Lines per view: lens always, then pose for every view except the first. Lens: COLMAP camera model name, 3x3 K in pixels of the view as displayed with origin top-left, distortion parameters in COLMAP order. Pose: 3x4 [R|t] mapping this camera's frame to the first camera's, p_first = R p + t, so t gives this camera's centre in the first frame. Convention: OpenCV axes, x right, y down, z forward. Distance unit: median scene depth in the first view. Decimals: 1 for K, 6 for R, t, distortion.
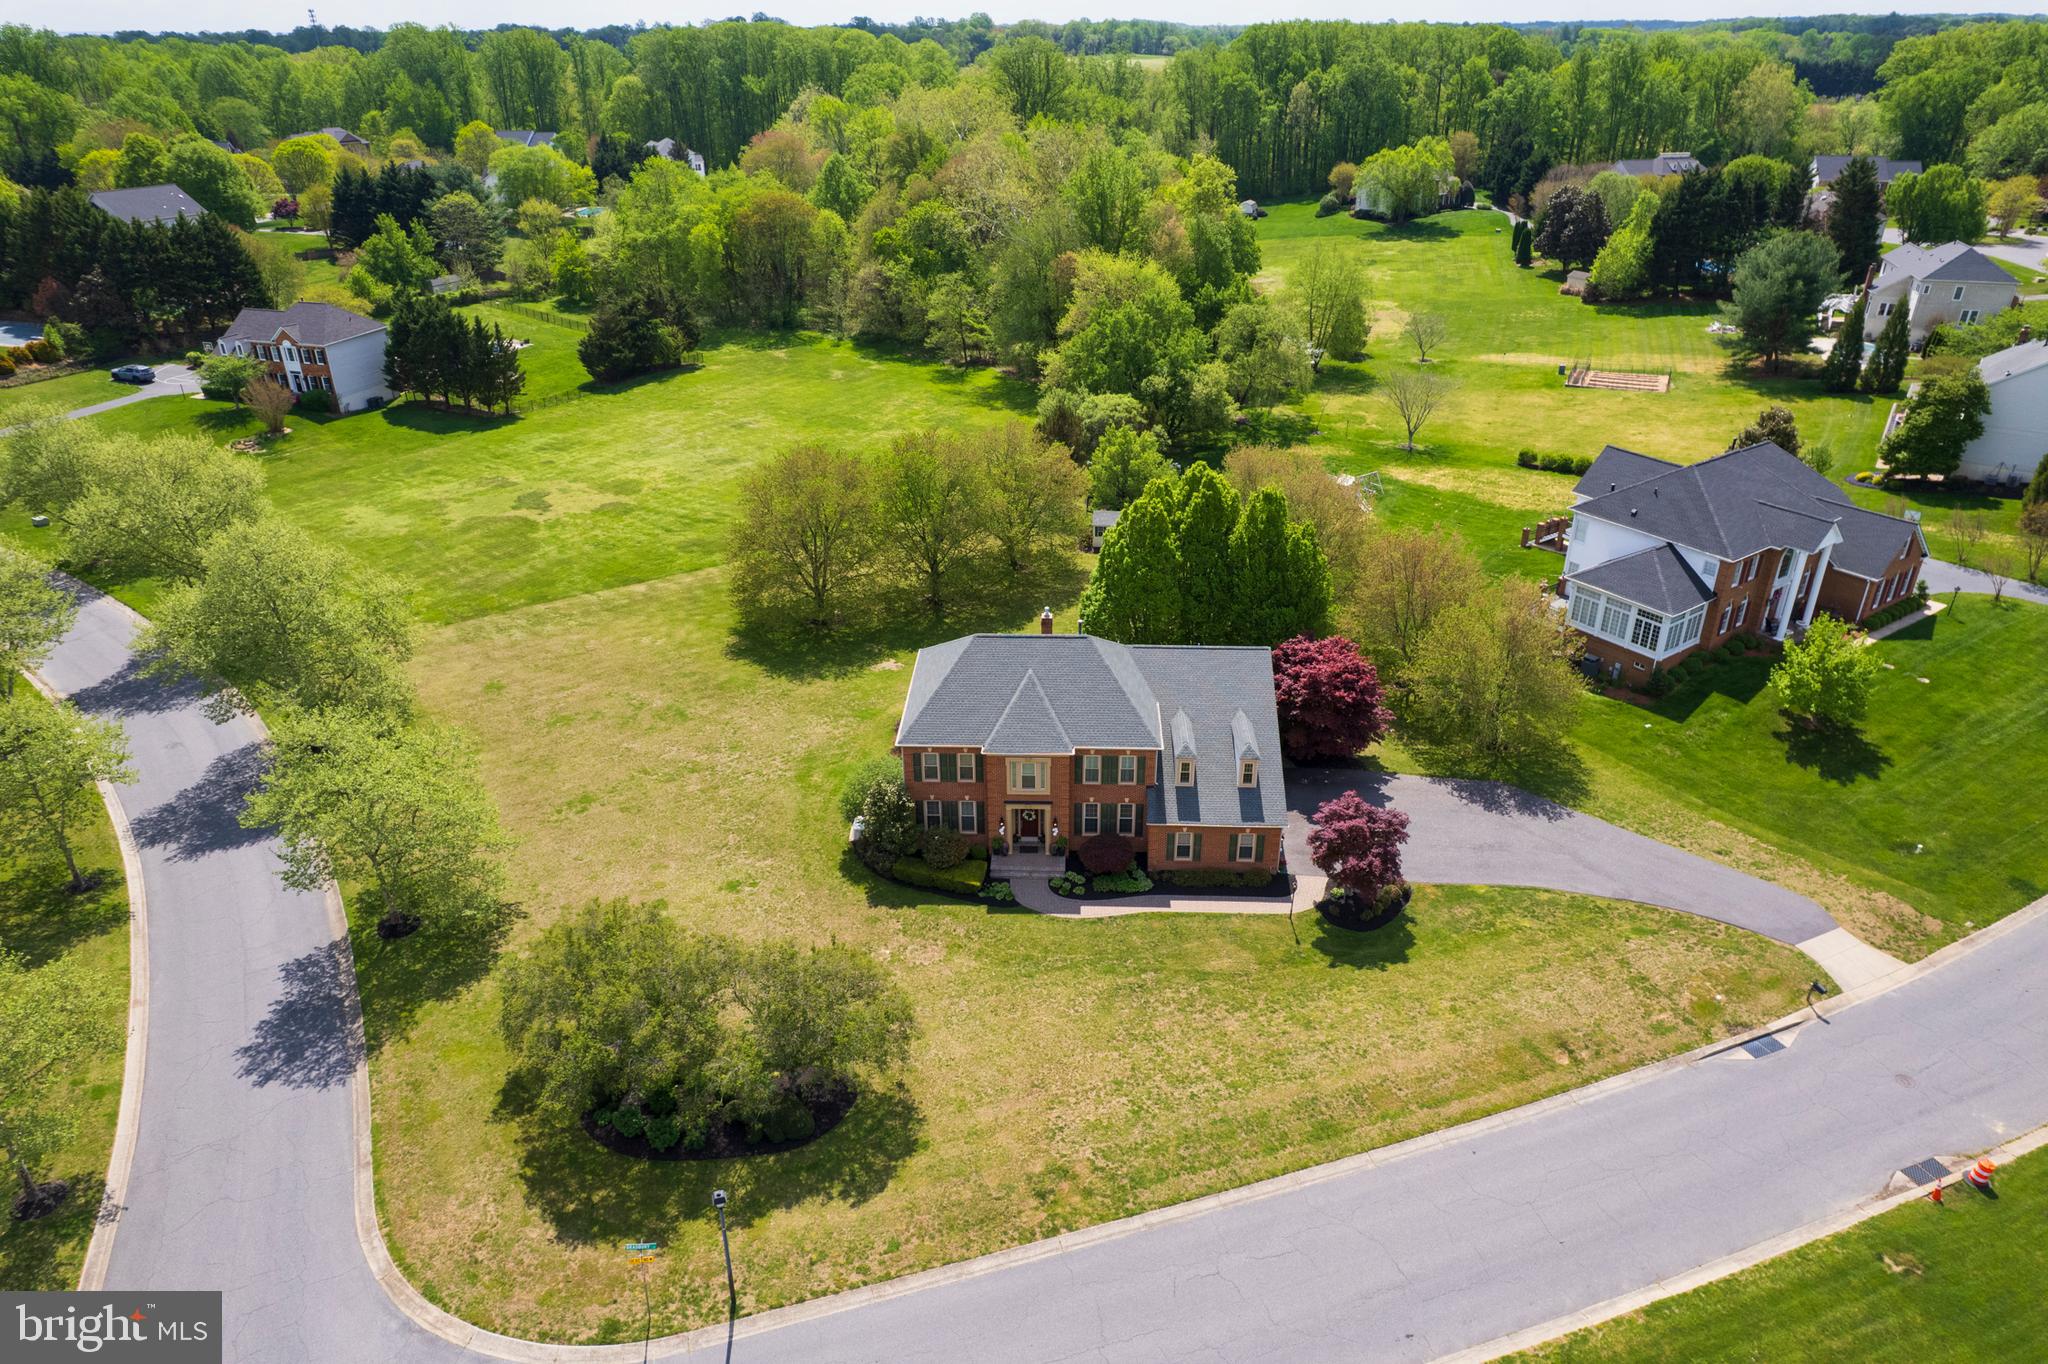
lens RADIAL K [[1311.4, 0, 1031.2], [0, 1311.4, 683.8], [0, 0, 1]] dist [-0.079625, 0.076210]
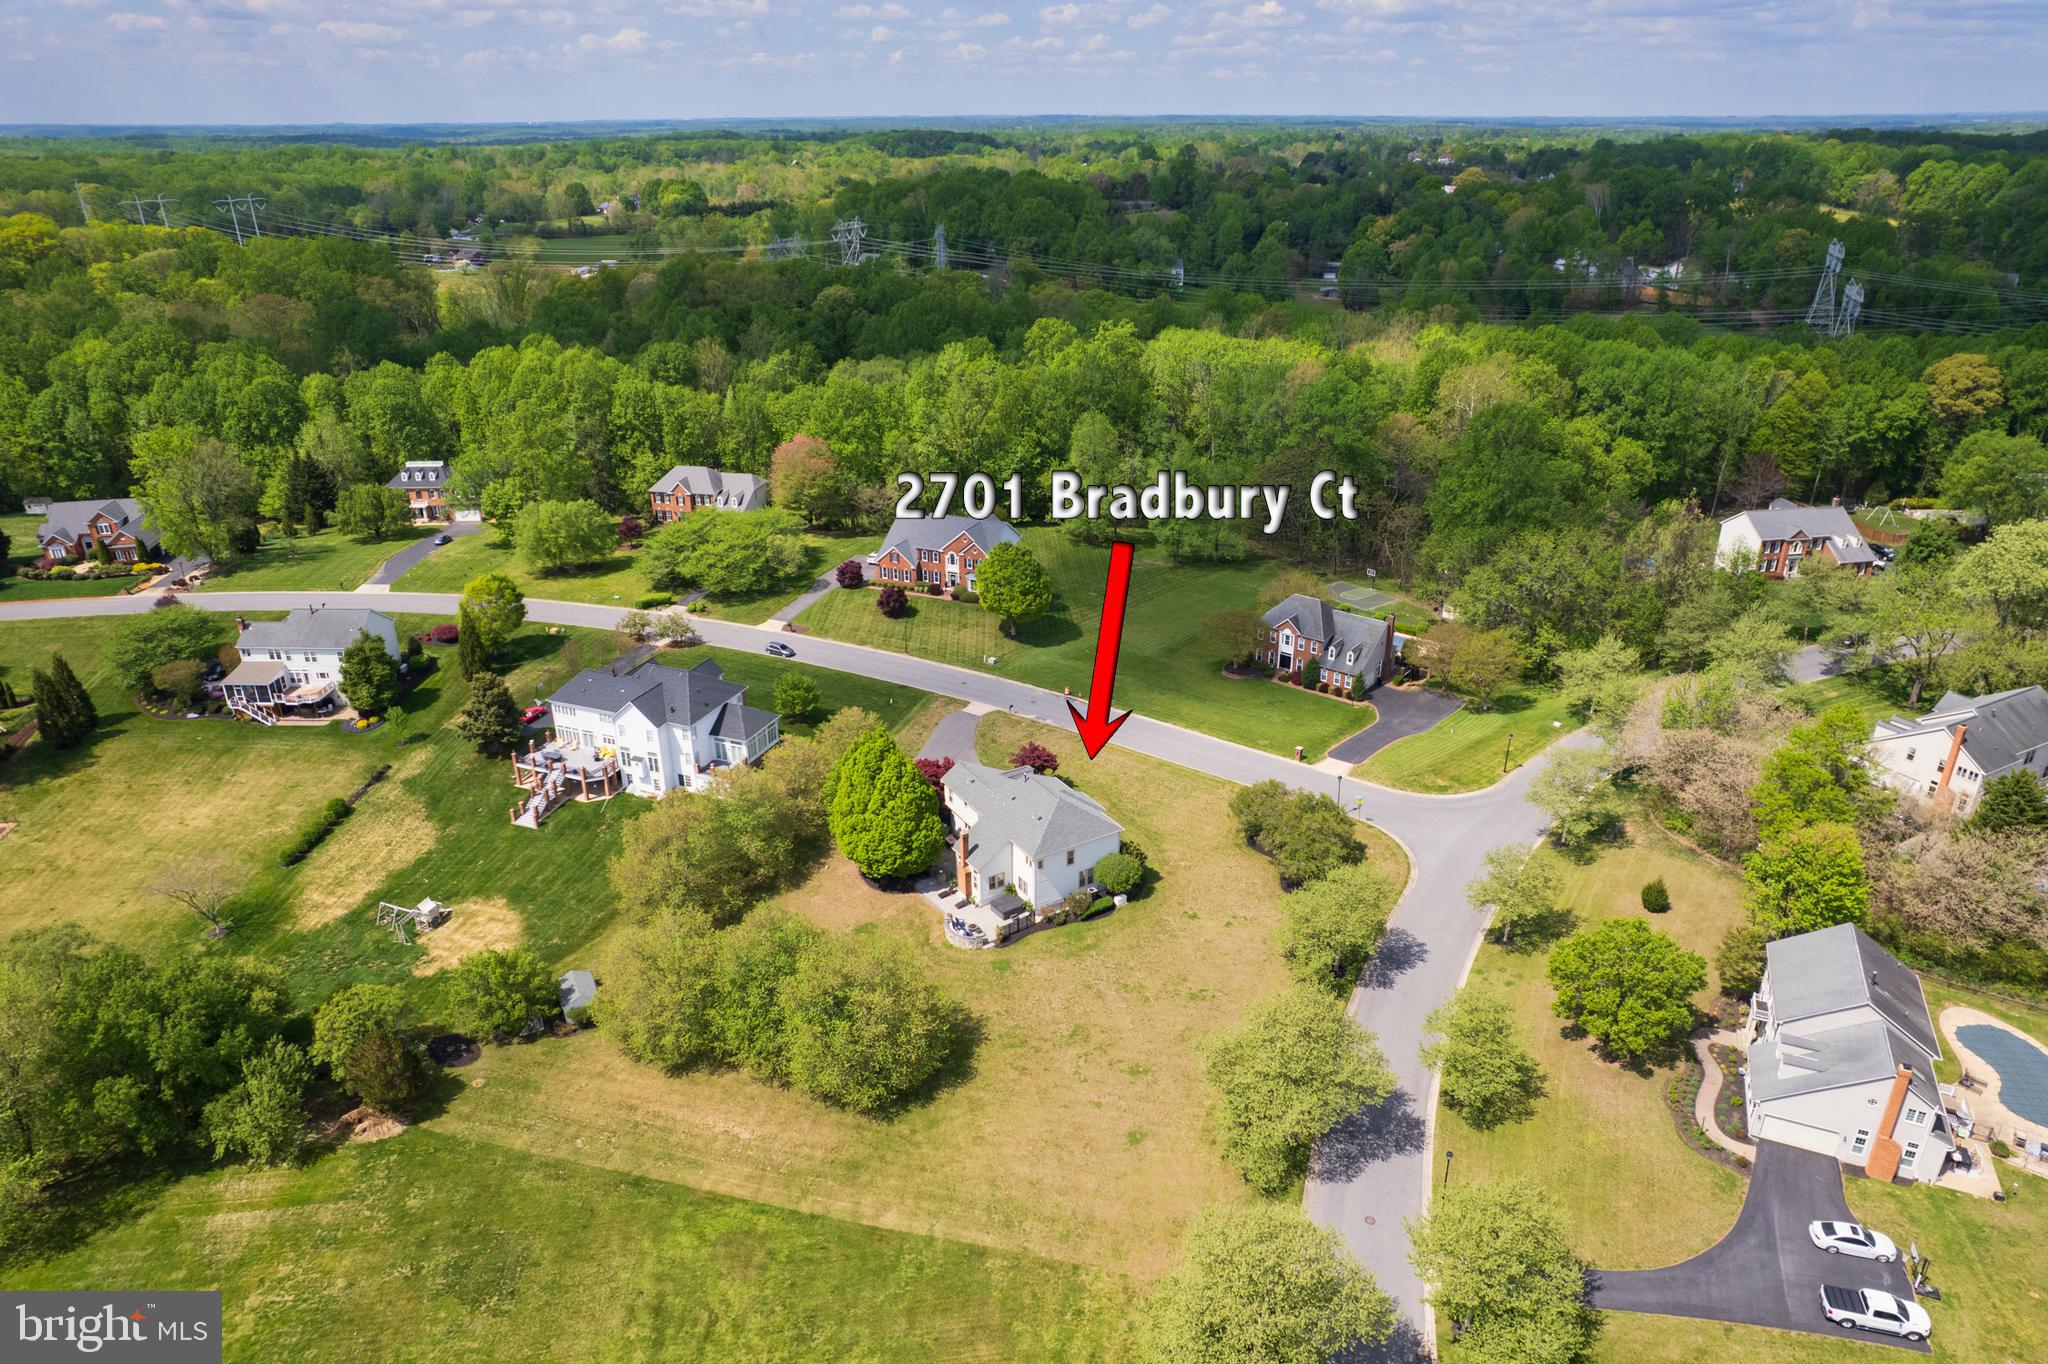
lens RADIAL K [[1311.4, 0, 1031.2], [0, 1311.4, 683.8], [0, 0, 1]] dist [-0.079625, 0.076210]
pose [[-0.546925, -0.331008, 0.768965, -0.986642], [0.391641, 0.710650, 0.584460, -0.886655], [-0.739926, 0.620814, -0.259037, 0.973944]]
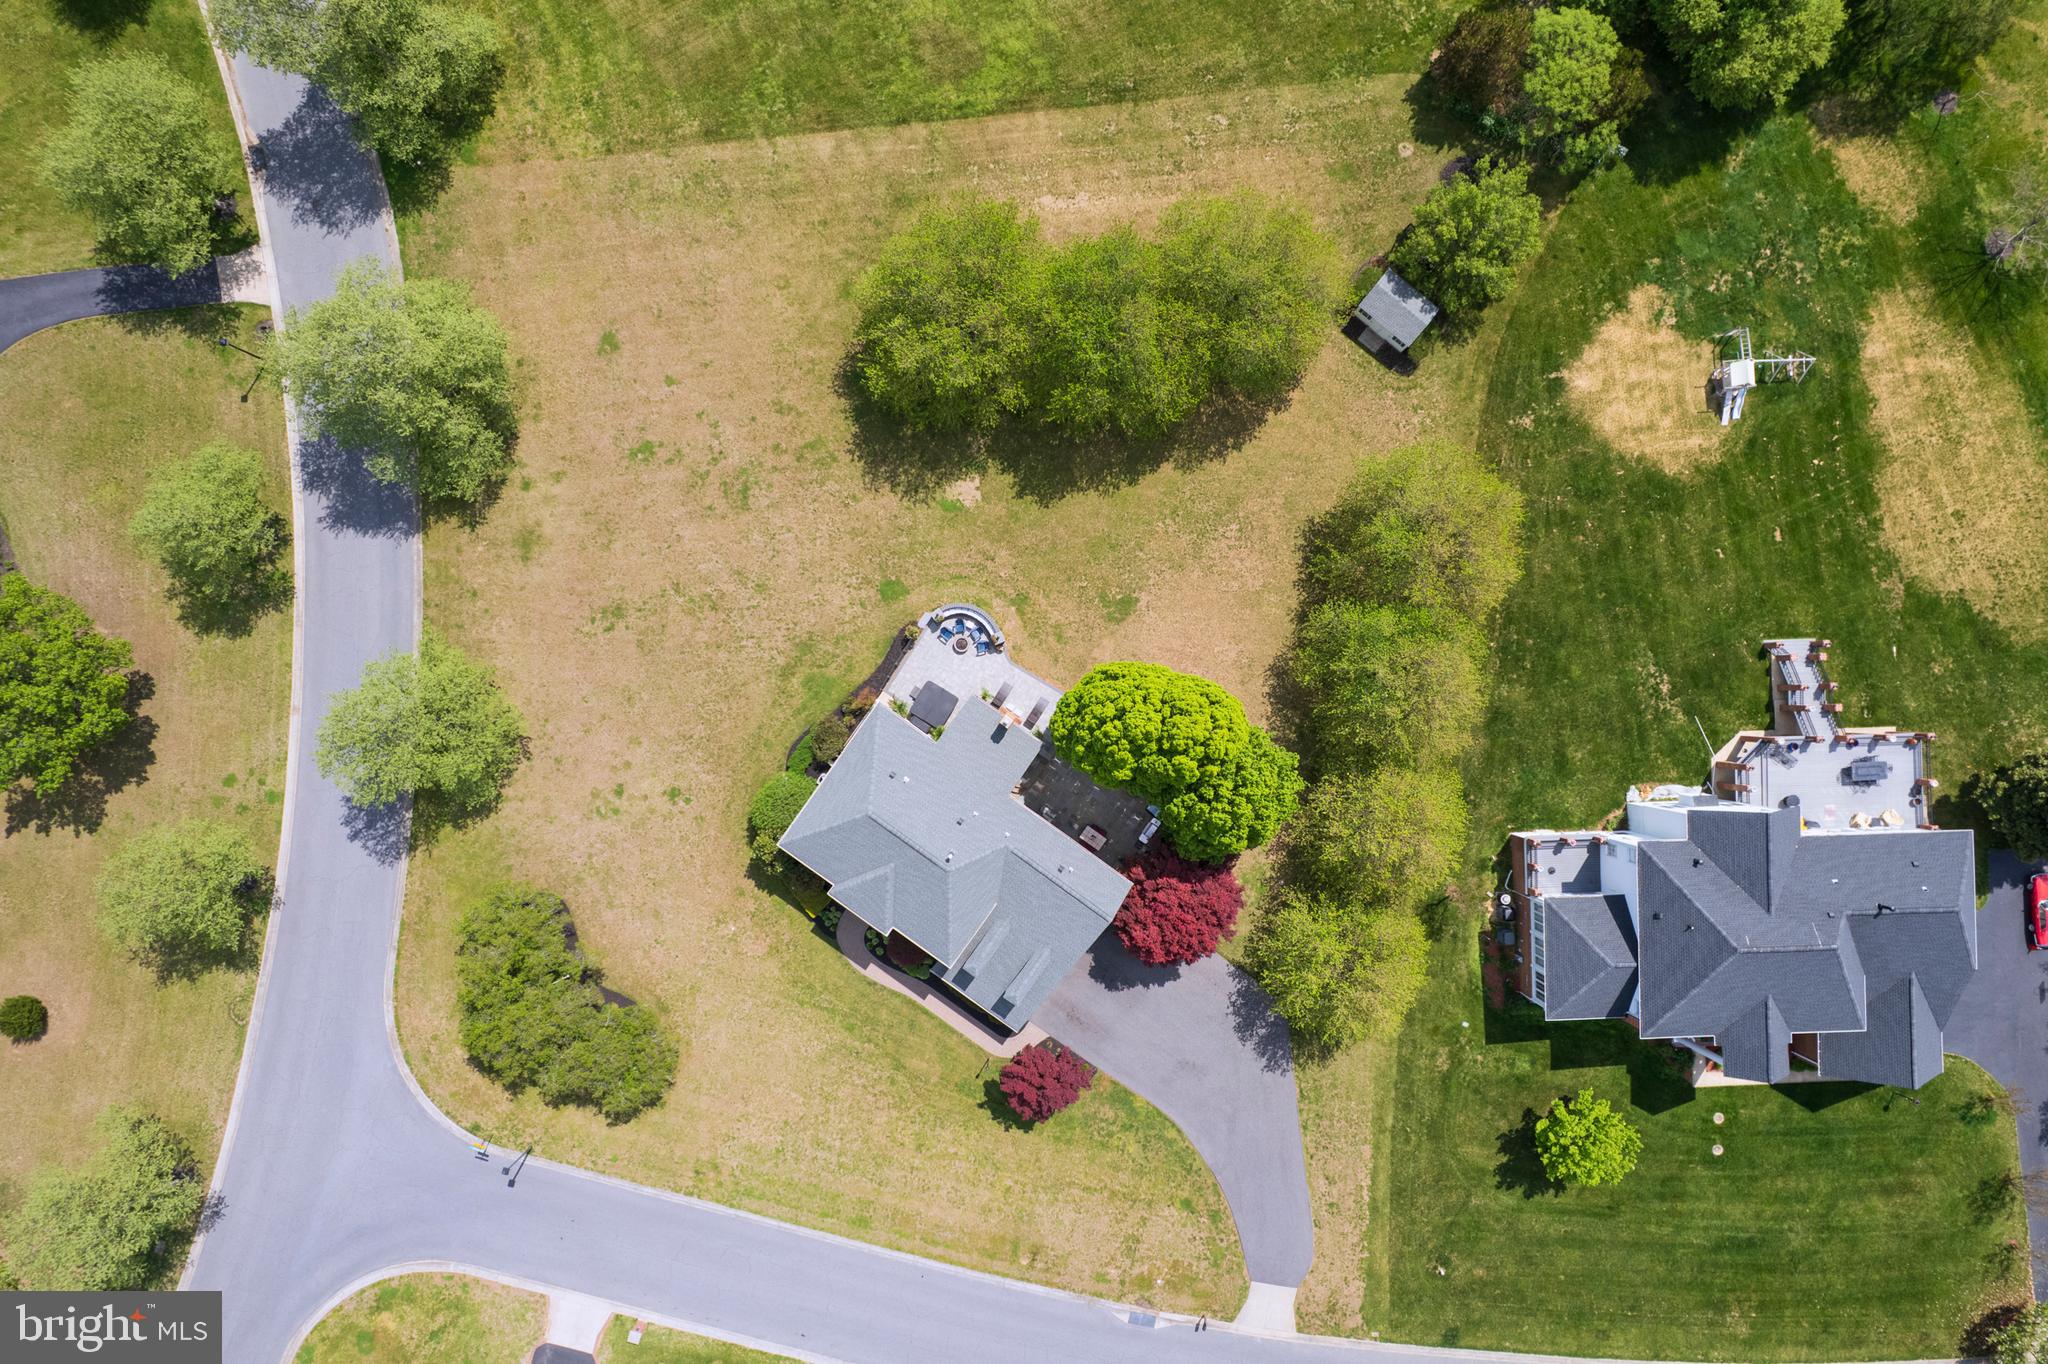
lens RADIAL K [[1311.4, 0, 1031.2], [0, 1311.4, 683.8], [0, 0, 1]] dist [-0.079625, 0.076210]
pose [[0.833679, 0.552204, 0.007122, 0.003138], [-0.255812, 0.374712, 0.891152, -0.774628], [0.489429, -0.744756, 0.453650, 0.434889]]
